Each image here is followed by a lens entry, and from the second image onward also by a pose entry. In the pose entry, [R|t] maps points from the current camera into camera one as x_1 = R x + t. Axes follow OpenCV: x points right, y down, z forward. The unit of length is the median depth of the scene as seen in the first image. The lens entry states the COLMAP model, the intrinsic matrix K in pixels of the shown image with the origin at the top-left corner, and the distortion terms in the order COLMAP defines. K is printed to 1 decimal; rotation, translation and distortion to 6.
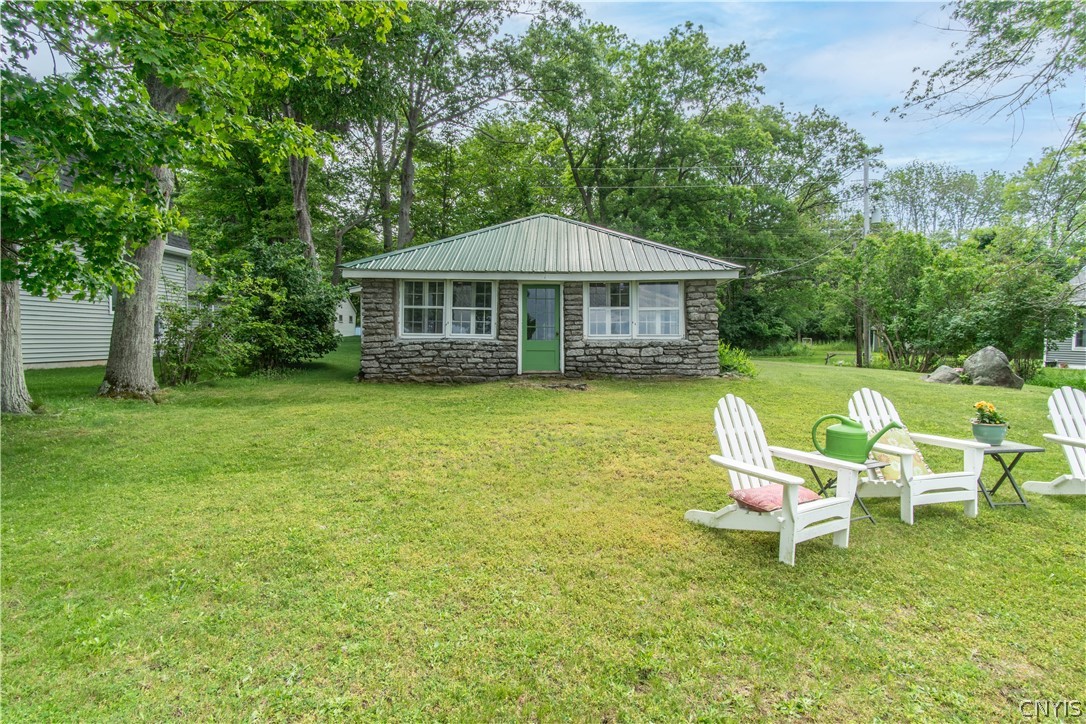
lens RADIAL K [[583.3, 0, 542.5], [0, 583.3, 365.8], [0, 0, 1]] dist [-0.001565, 0.001298]
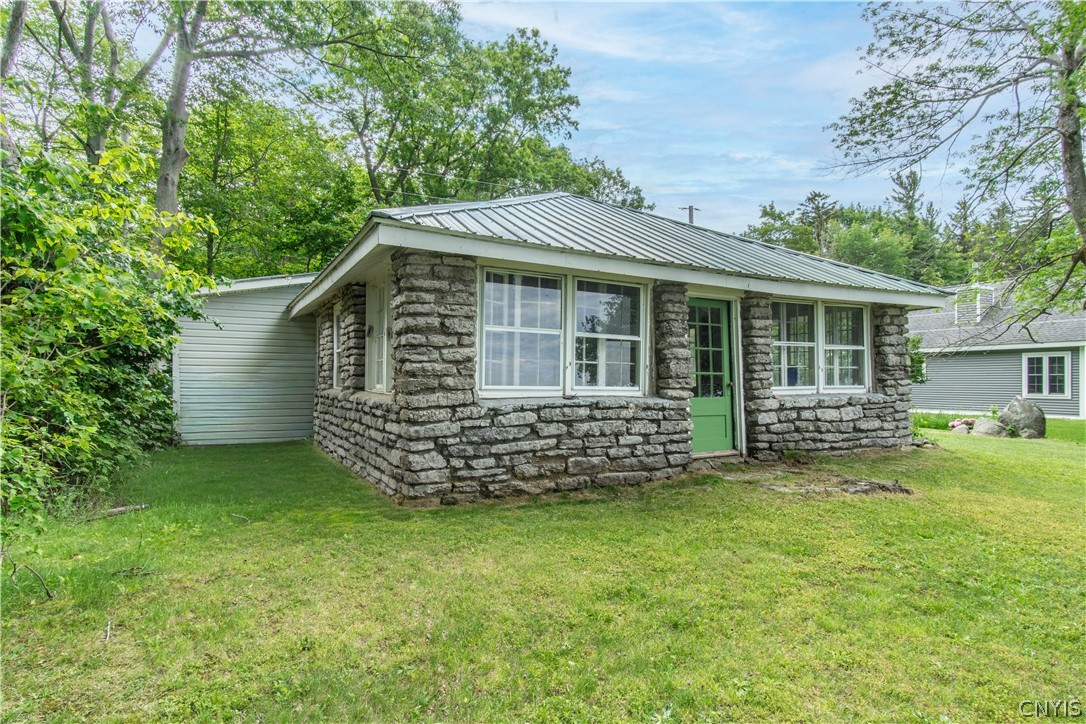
lens RADIAL K [[569.7, 0, 543.6], [0, 569.7, 381.5], [0, 0, 1]] dist [-0.000838, 0.000190]
pose [[0.880017, -0.000711, 0.474942, -0.413552], [0.024304, 0.998756, -0.043536, -0.039962], [-0.474320, 0.049855, 0.878940, 0.604026]]
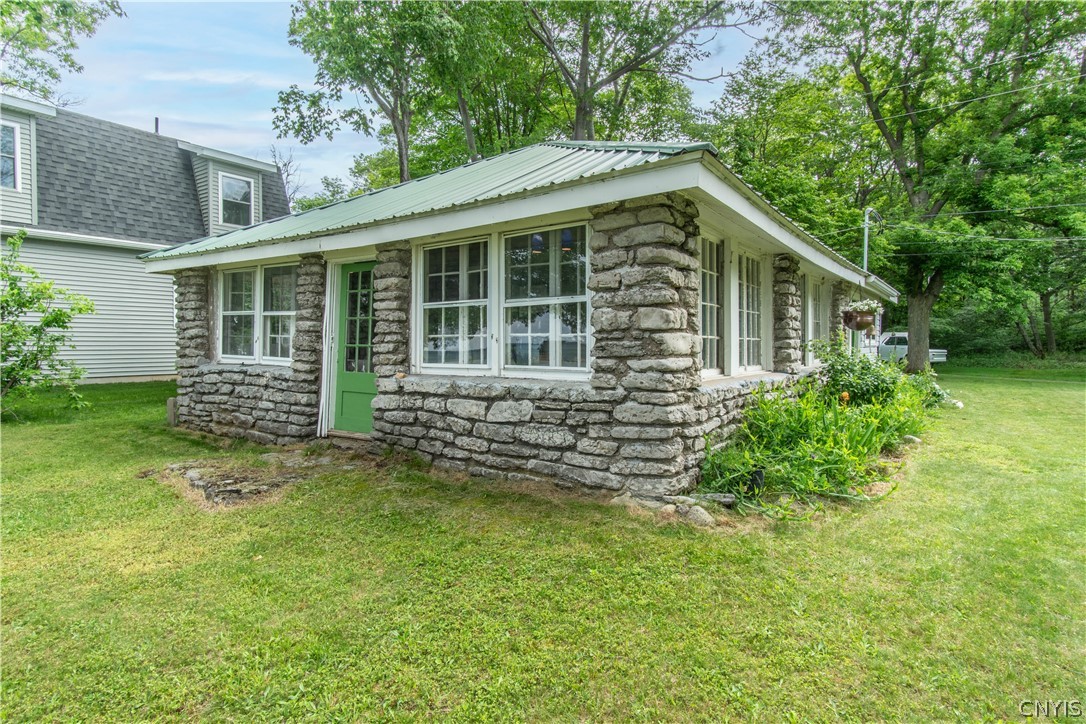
lens RADIAL K [[583.3, 0, 542.5], [0, 583.3, 365.8], [0, 0, 1]] dist [-0.001565, 0.001298]
pose [[0.815127, 0.024232, -0.578775, 0.430286], [-0.032313, 0.999471, -0.003664, -0.053983], [0.578380, 0.021689, 0.815479, 0.692895]]
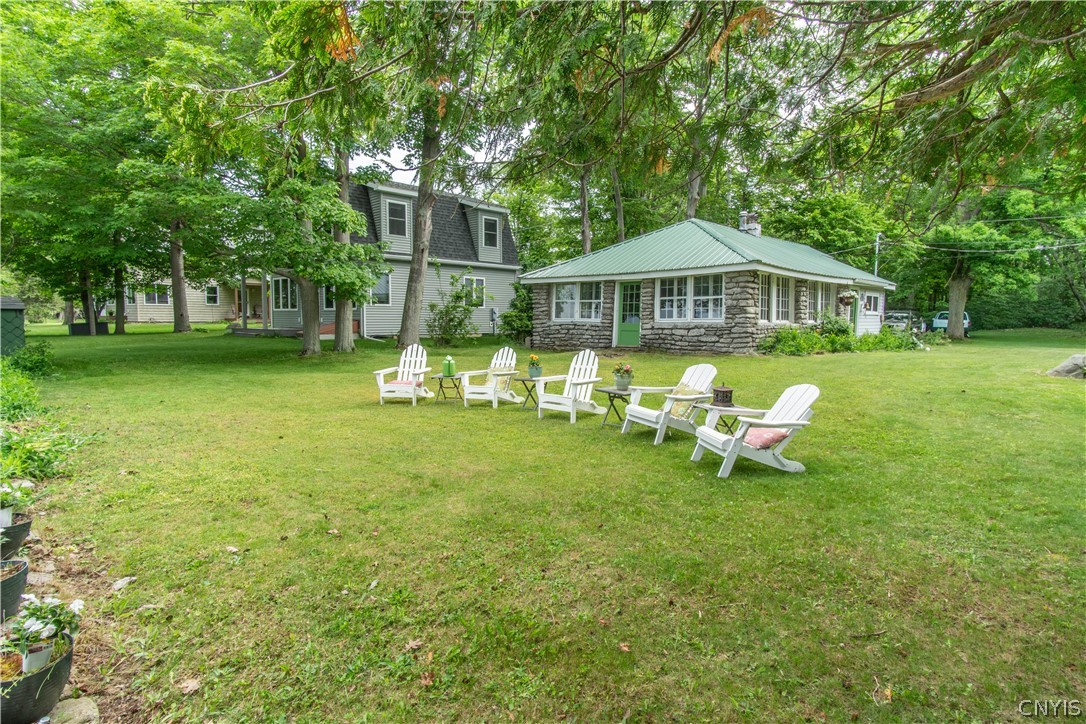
lens RADIAL K [[572.5, 0, 540.5], [0, 572.5, 366.2], [0, 0, 1]] dist [0.003084, 0.000674]
pose [[0.717659, 0.053217, -0.694358, 0.802187], [-0.035092, 0.998573, 0.040264, 0.010641], [0.695510, -0.004530, 0.718502, -0.112850]]
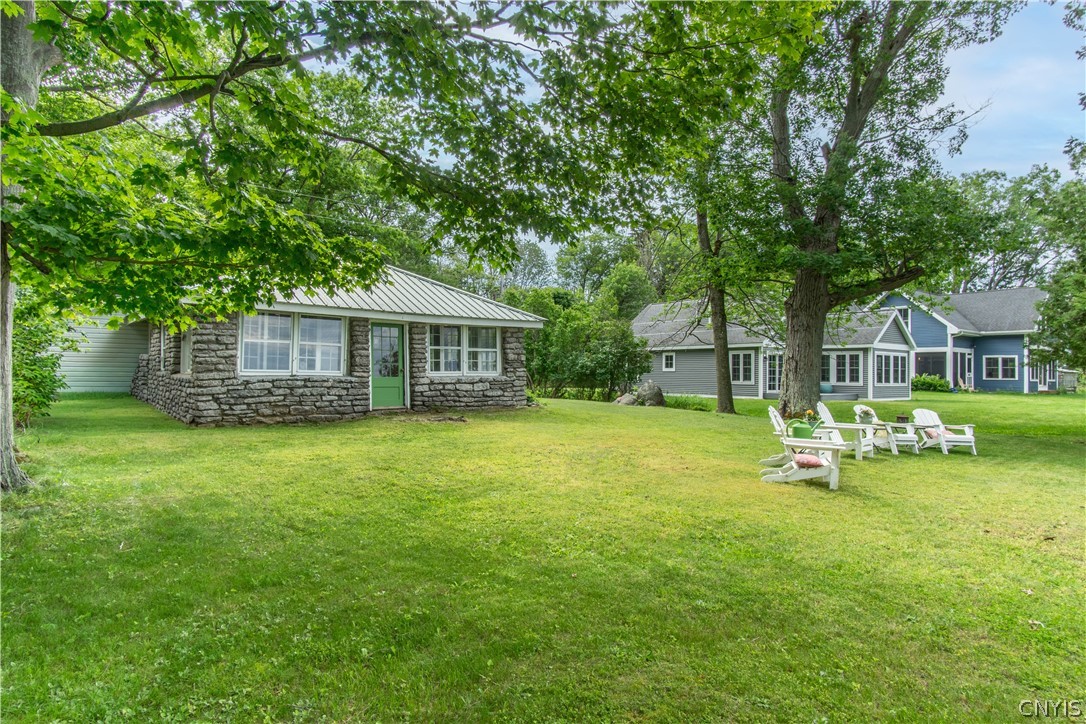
lens RADIAL K [[583.3, 0, 542.5], [0, 583.3, 365.8], [0, 0, 1]] dist [-0.001565, 0.001298]
pose [[0.759213, 0.009458, 0.650774, -0.477695], [0.029781, 0.998342, -0.049253, -0.004636], [-0.650161, 0.056774, 0.757672, 0.036432]]
